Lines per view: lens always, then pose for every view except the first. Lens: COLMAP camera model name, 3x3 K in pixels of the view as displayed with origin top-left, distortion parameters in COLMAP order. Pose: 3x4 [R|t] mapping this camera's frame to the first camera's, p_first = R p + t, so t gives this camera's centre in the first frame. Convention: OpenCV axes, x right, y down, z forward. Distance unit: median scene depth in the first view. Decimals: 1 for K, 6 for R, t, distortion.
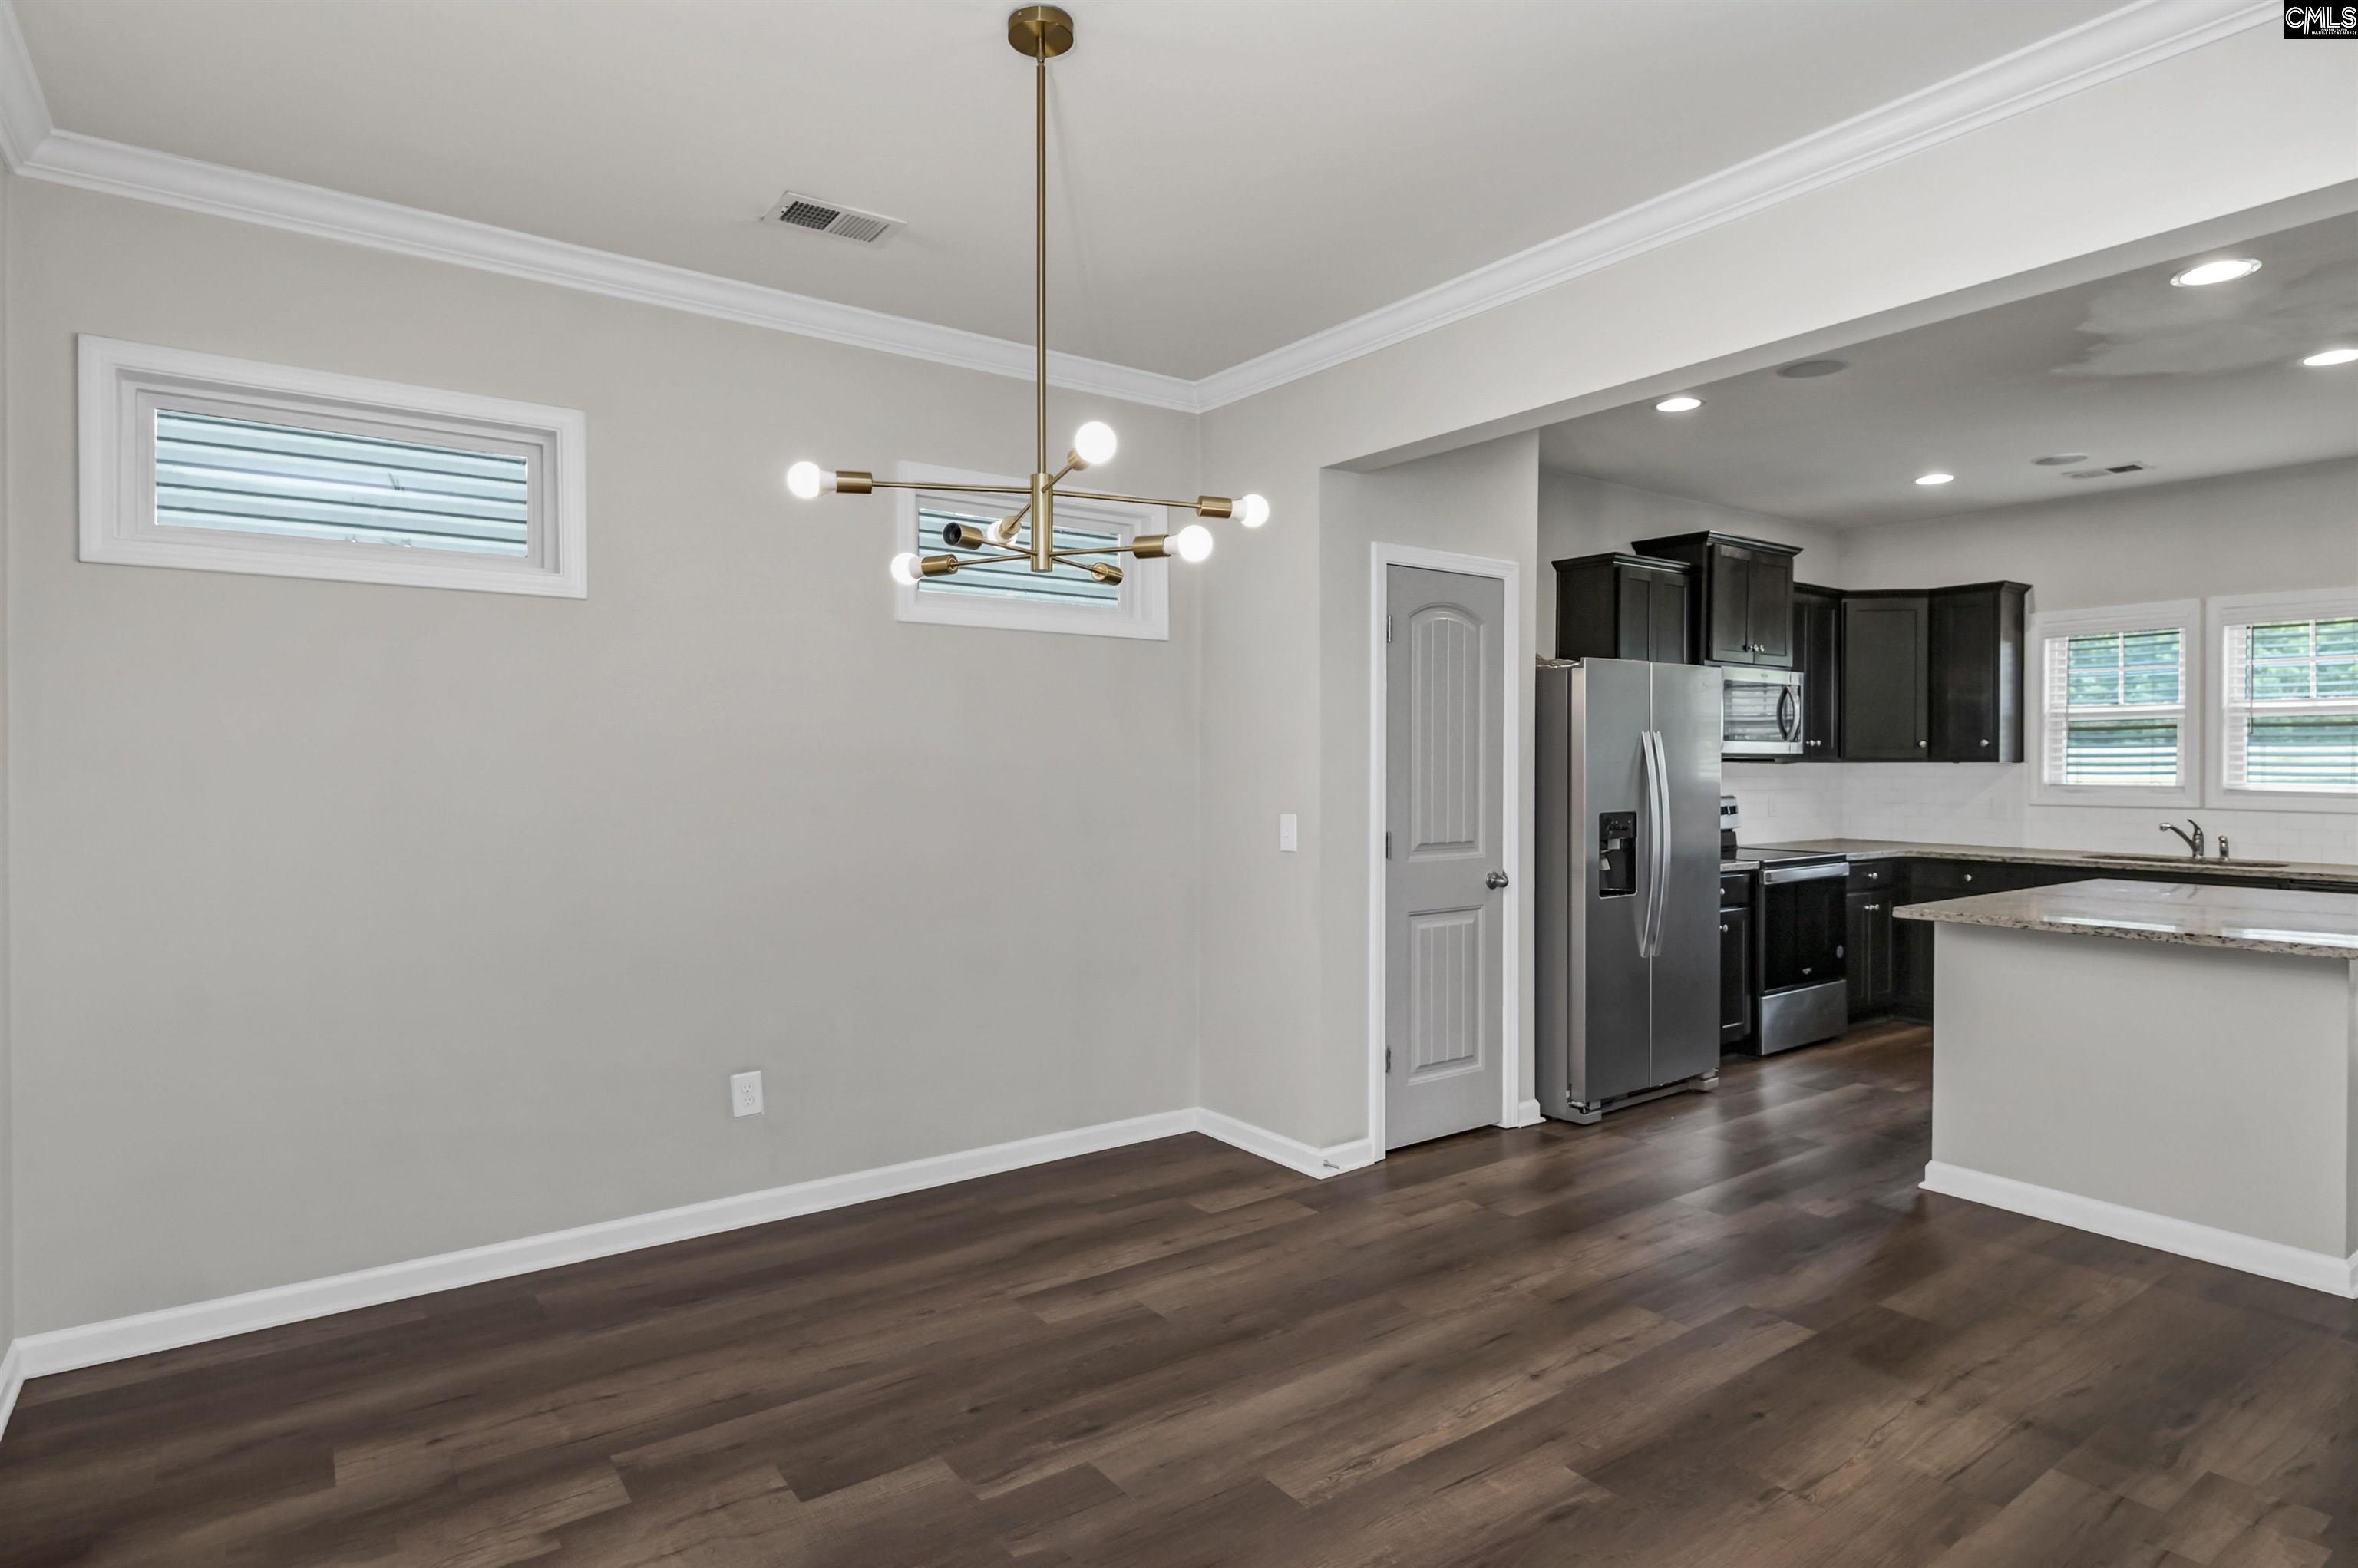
lens RADIAL K [[1259.6, 0, 1165.2], [0, 1259.6, 769.3], [0, 0, 1]] dist [0.007819, -0.008884]
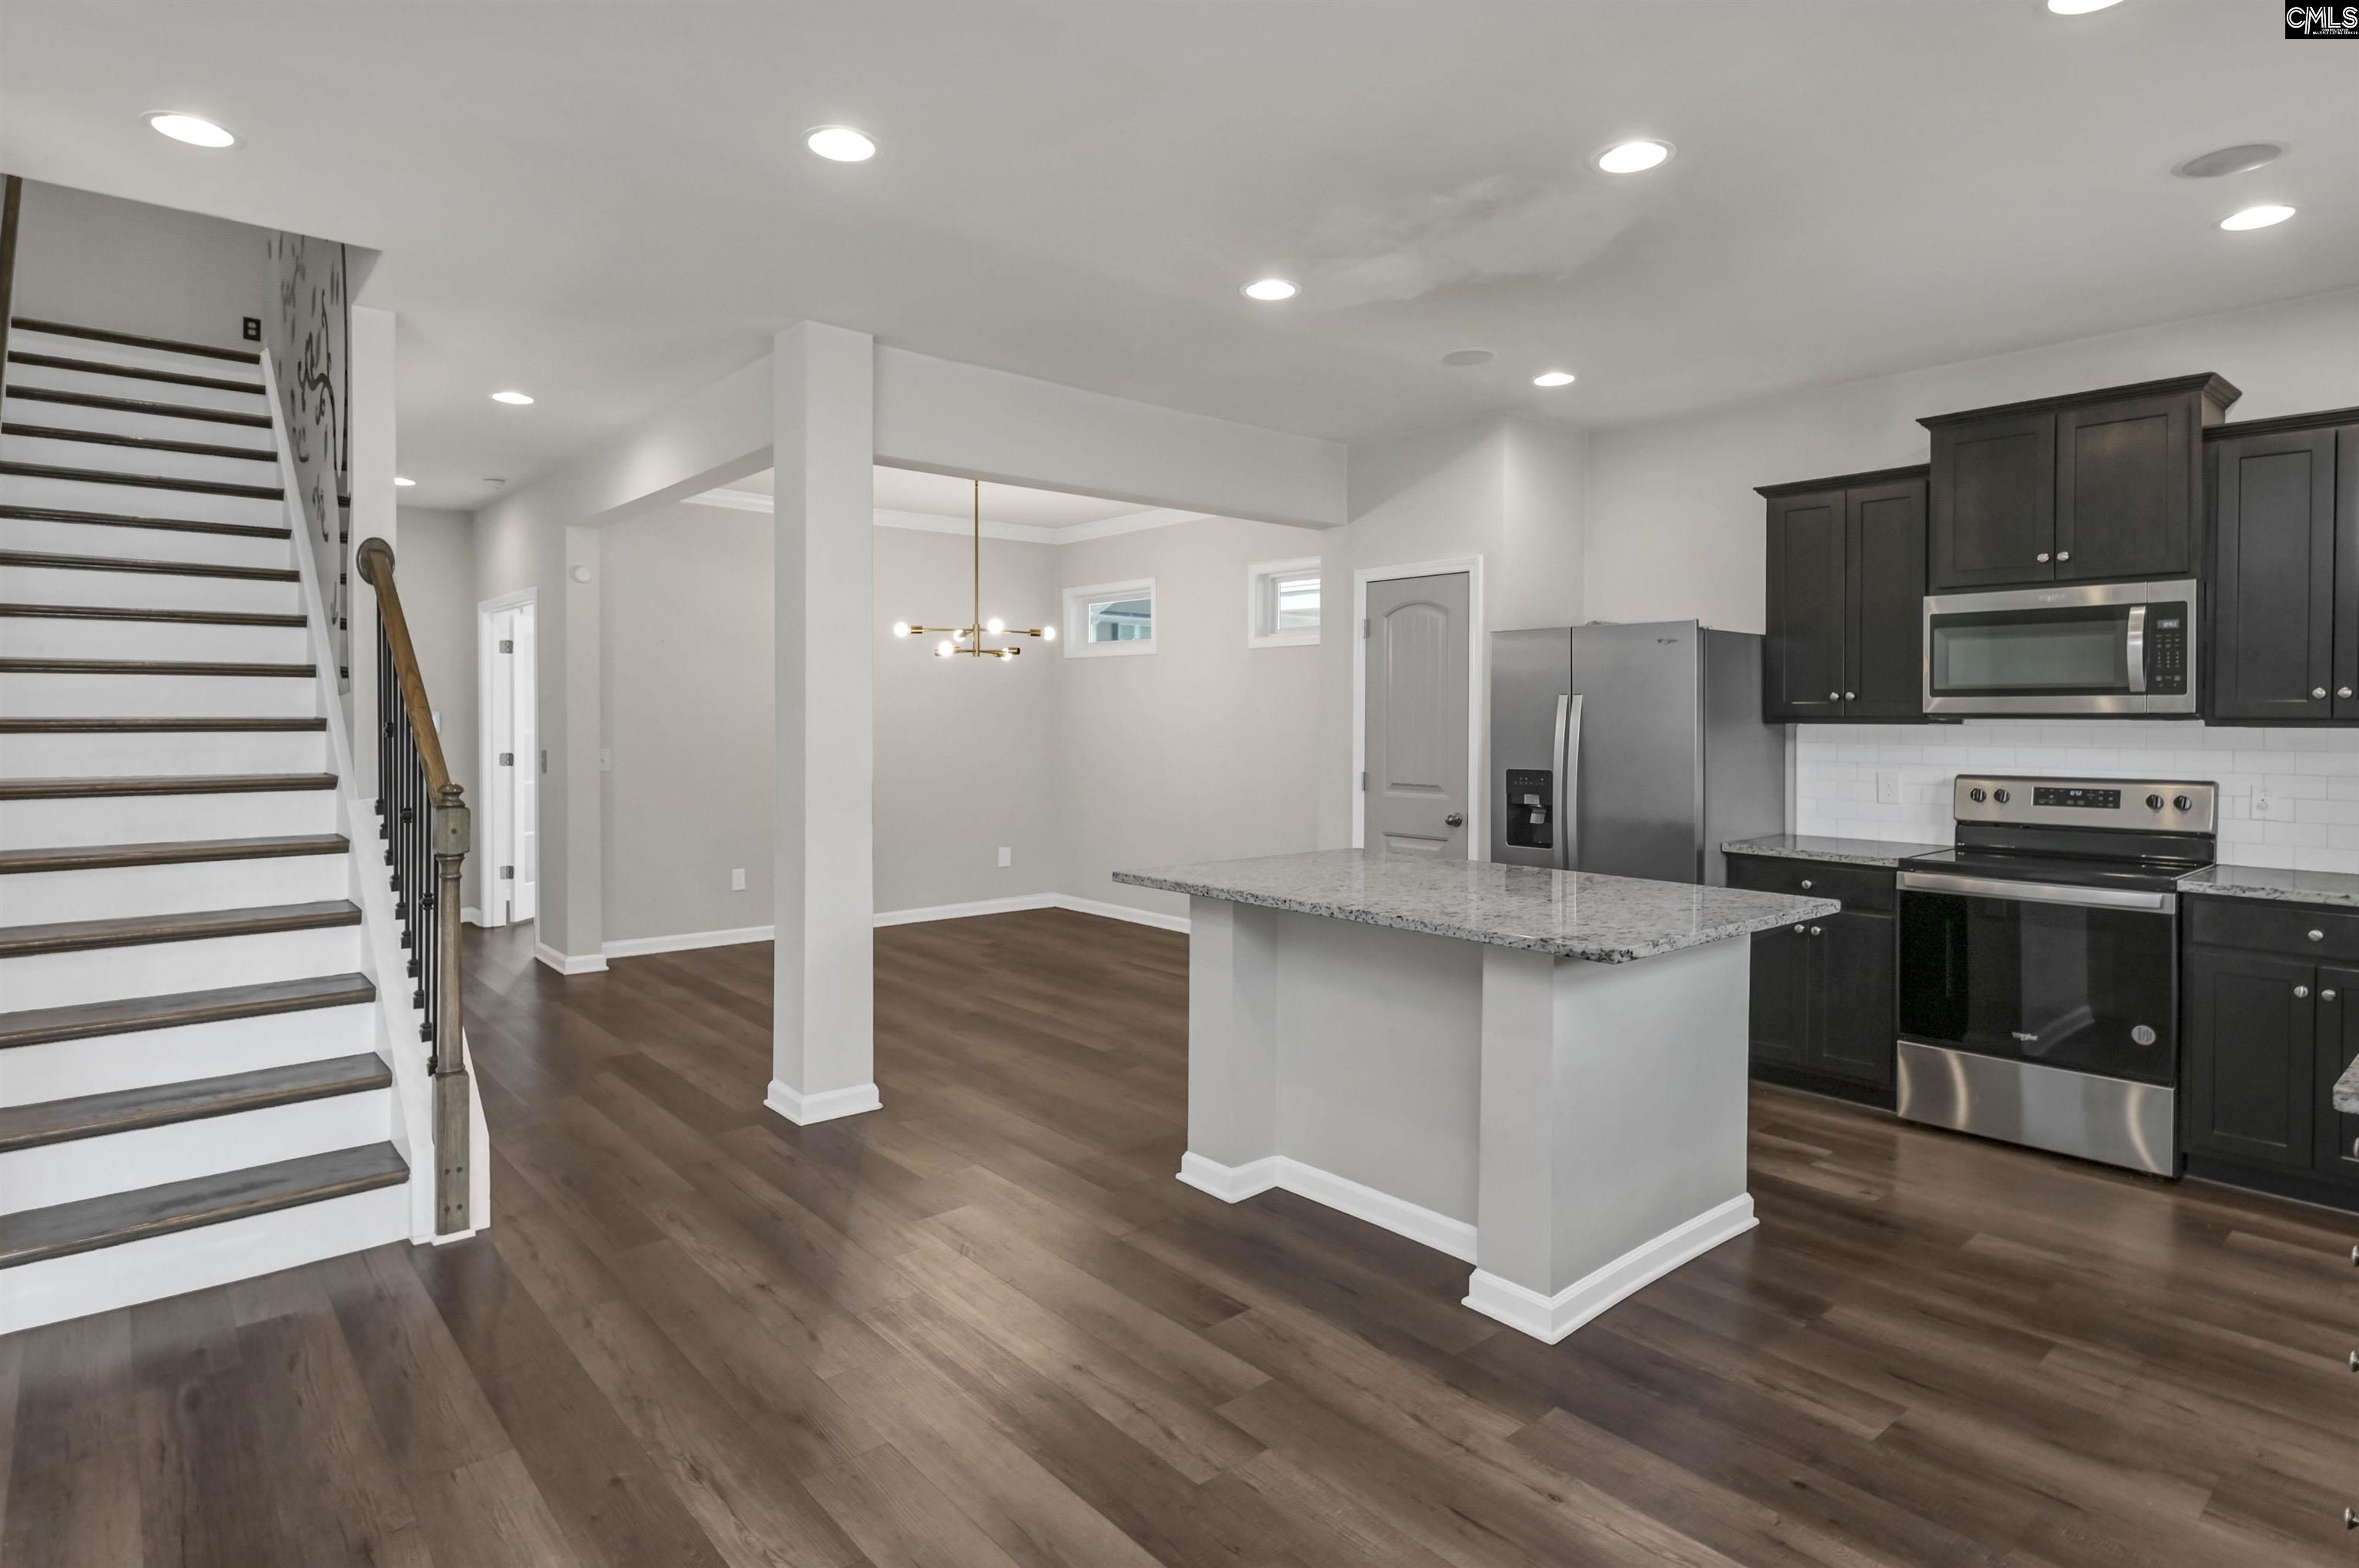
lens RADIAL K [[1260.1, 0, 1149.7], [0, 1260.1, 728.0], [0, 0, 1]] dist [0.007819, -0.008884]
pose [[0.074987, 0.008682, -0.997147, 1.484314], [-0.006853, 0.999943, 0.008191, -0.009042], [0.997161, 0.006219, 0.075042, 0.618578]]
